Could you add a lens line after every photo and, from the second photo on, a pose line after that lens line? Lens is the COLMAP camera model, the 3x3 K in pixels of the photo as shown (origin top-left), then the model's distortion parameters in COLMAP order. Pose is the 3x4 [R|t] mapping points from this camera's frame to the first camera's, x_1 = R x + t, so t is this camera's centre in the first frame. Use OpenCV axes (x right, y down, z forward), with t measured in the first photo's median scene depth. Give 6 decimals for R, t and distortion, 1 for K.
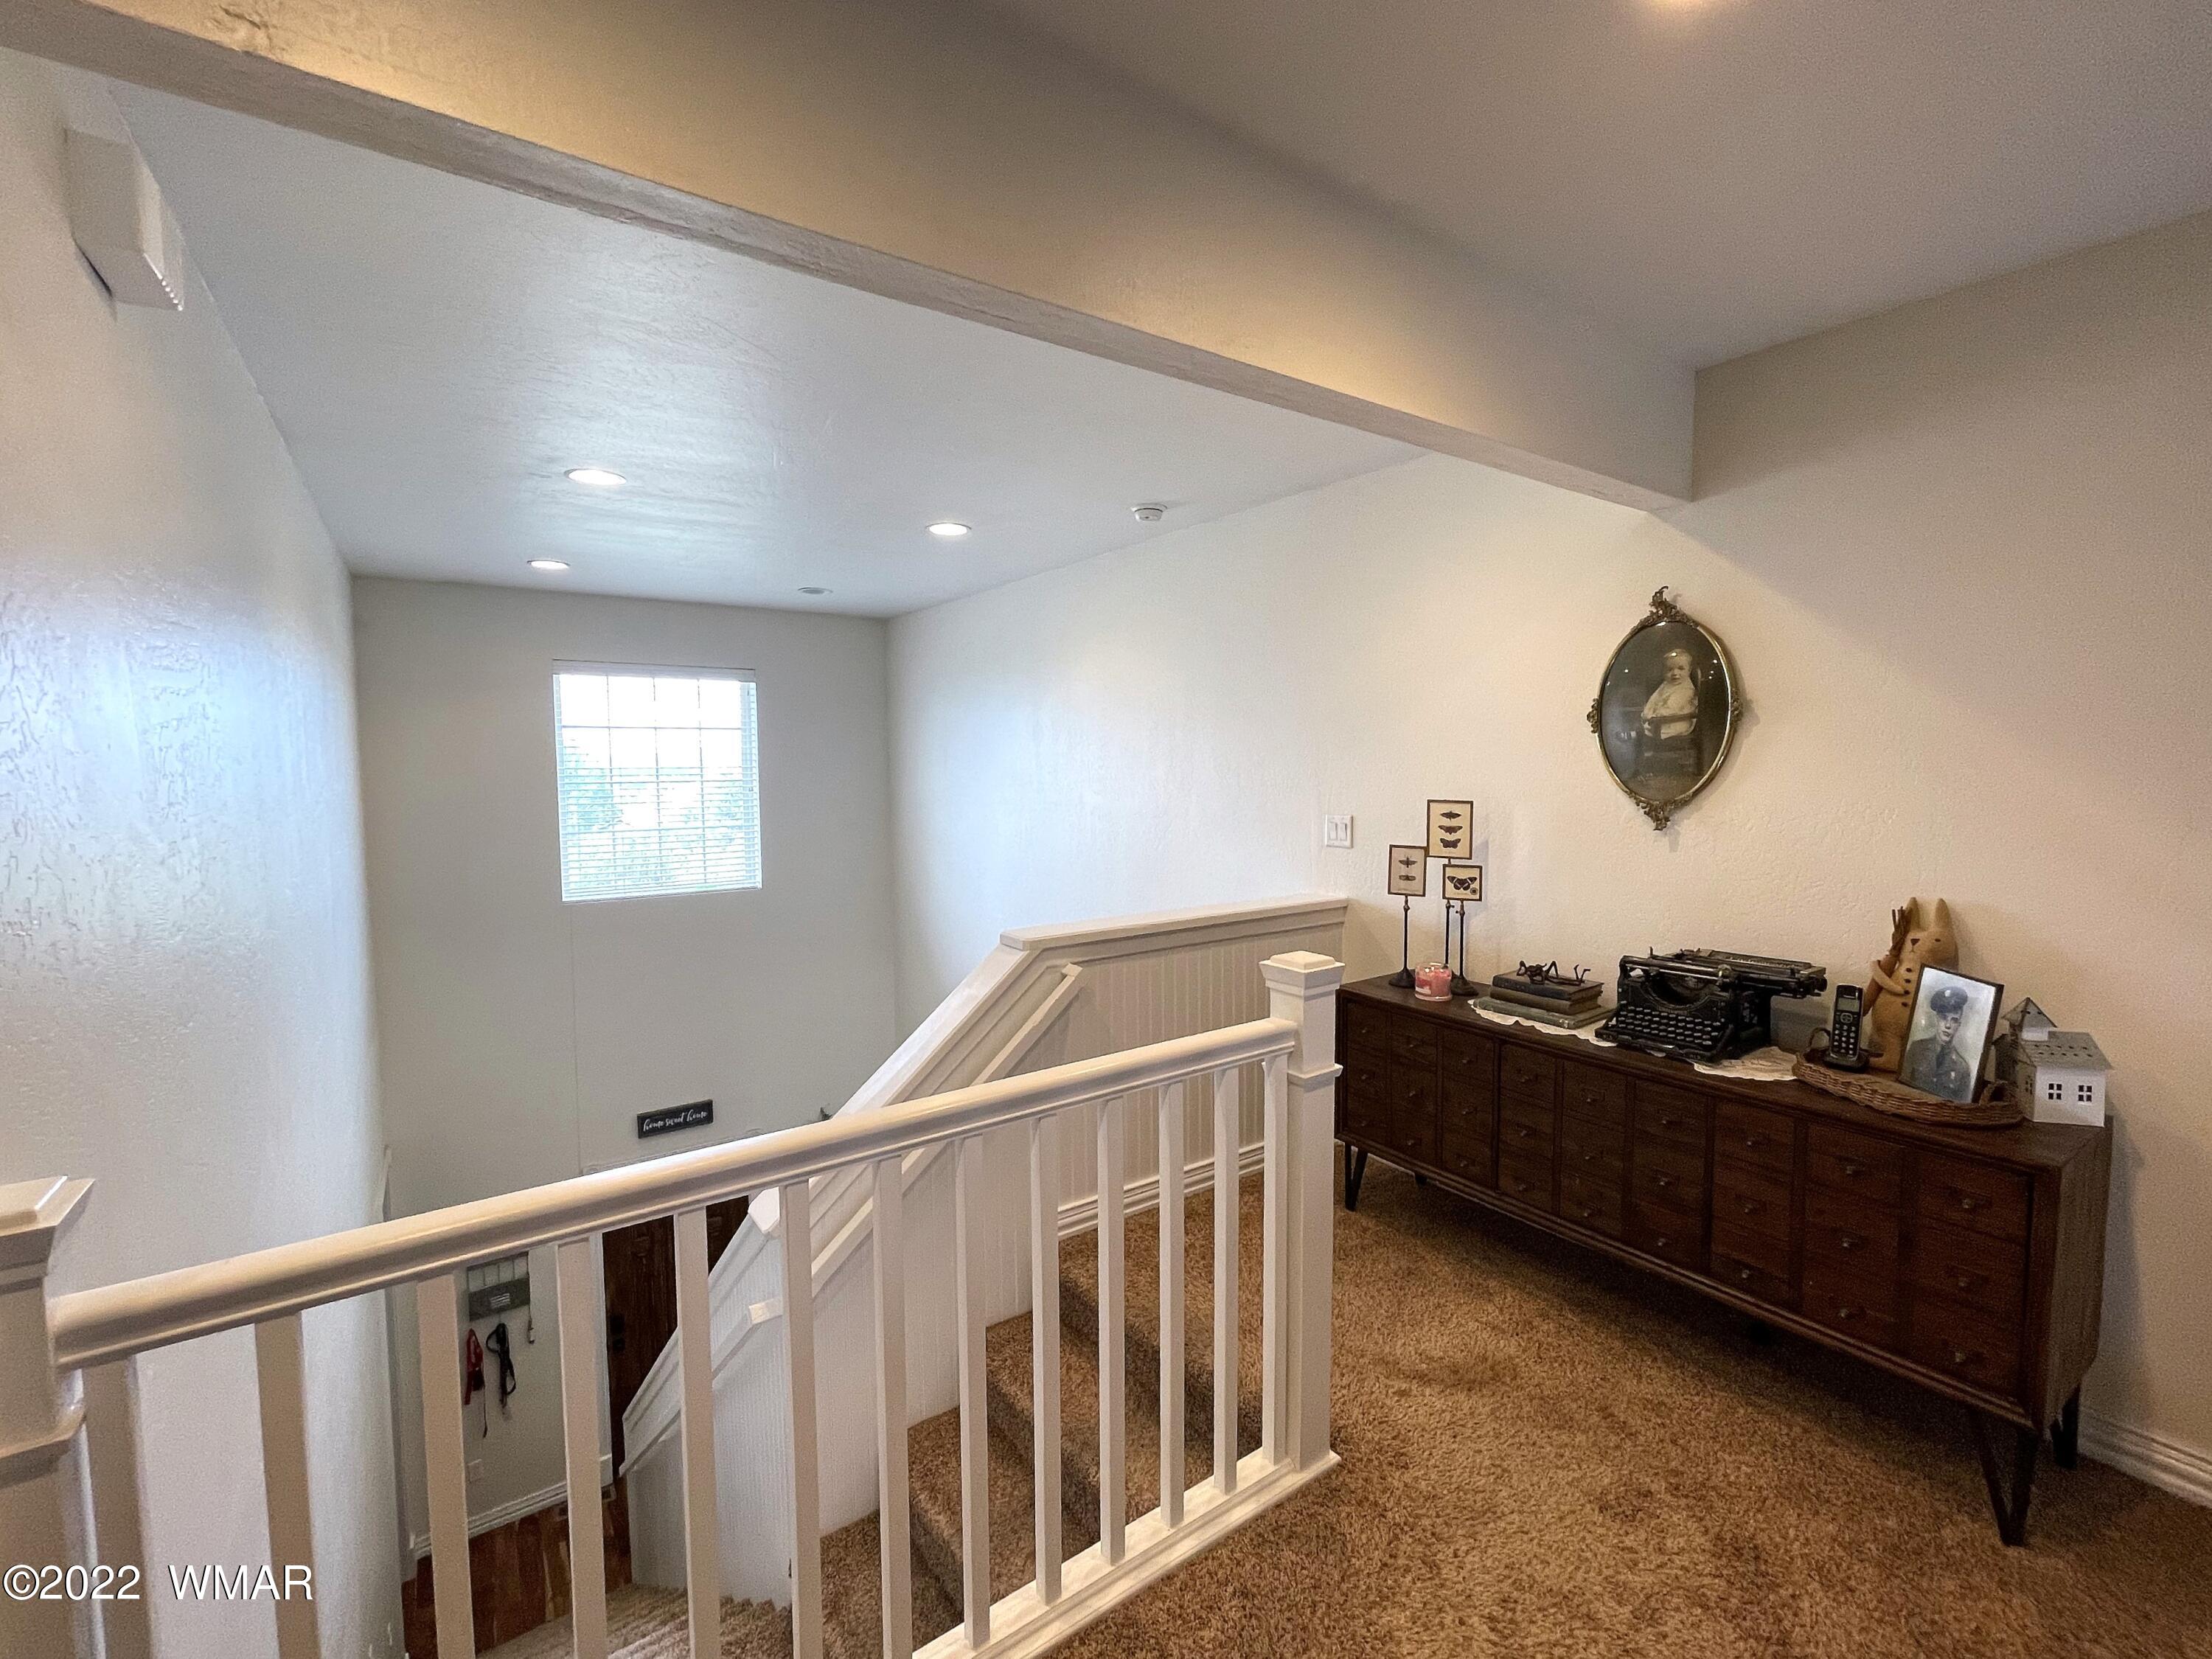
lens RADIAL K [[923.6, 0, 1106.5], [0, 923.6, 821.0], [0, 0, 1]] dist [-0.002309, 0.000337]
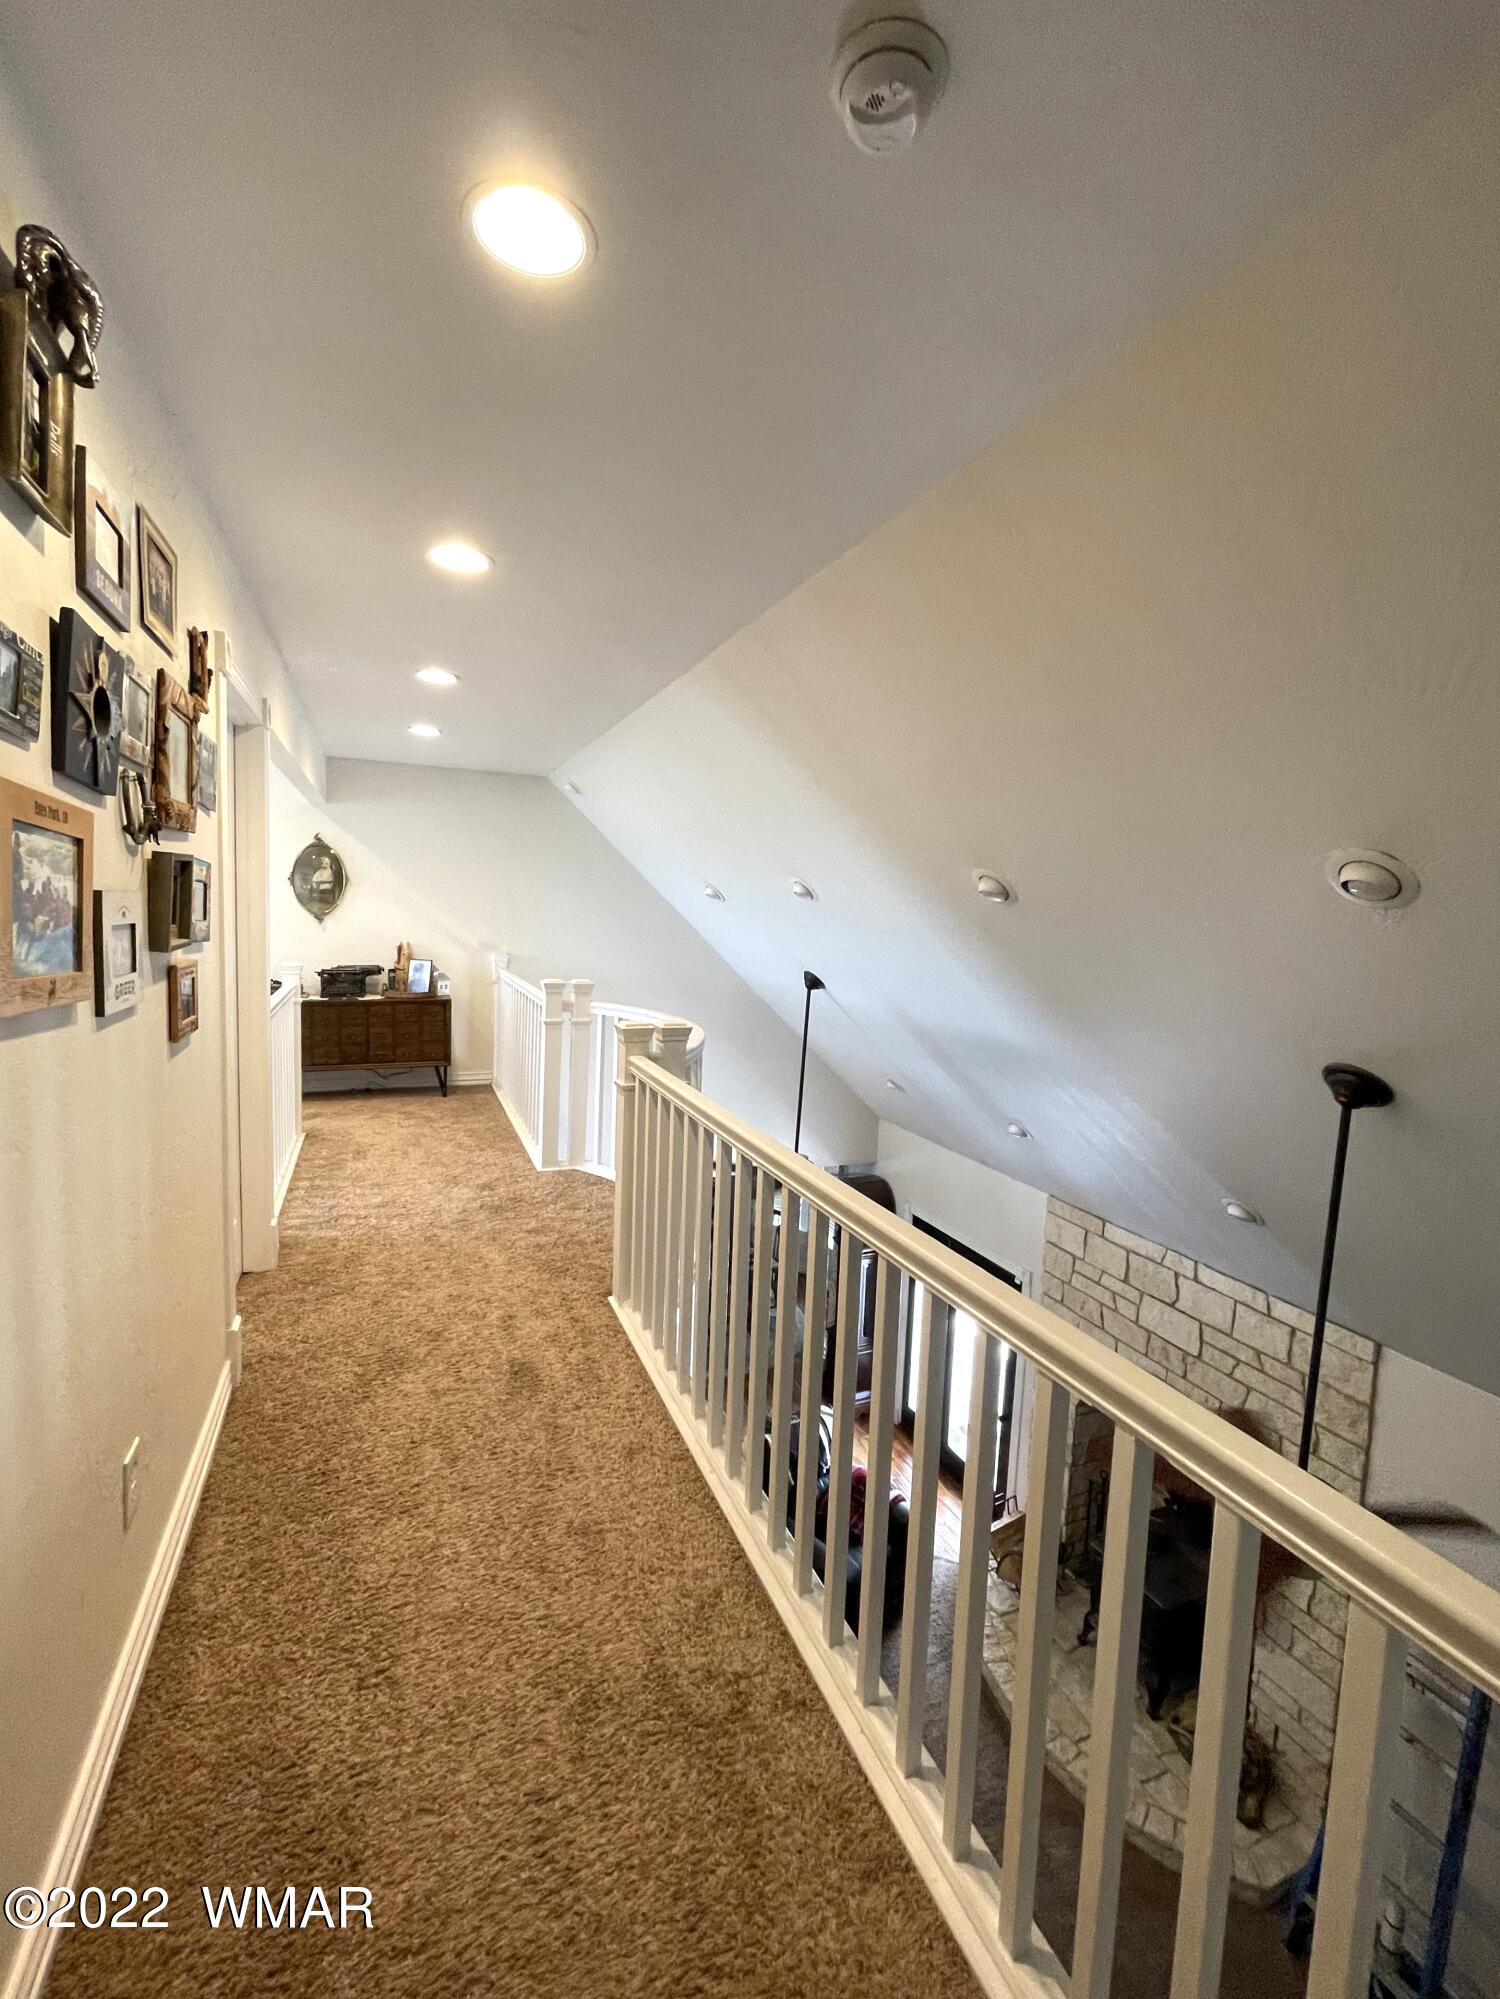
lens RADIAL K [[802.6, 0, 753.0], [0, 802.6, 994.8], [0, 0, 1]] dist [0.000206, 0.000001]
pose [[0.181874, -0.085086, 0.979634, -1.540523], [0.025945, 0.996318, 0.081718, 0.060719], [-0.982980, 0.010554, 0.183412, -0.691245]]
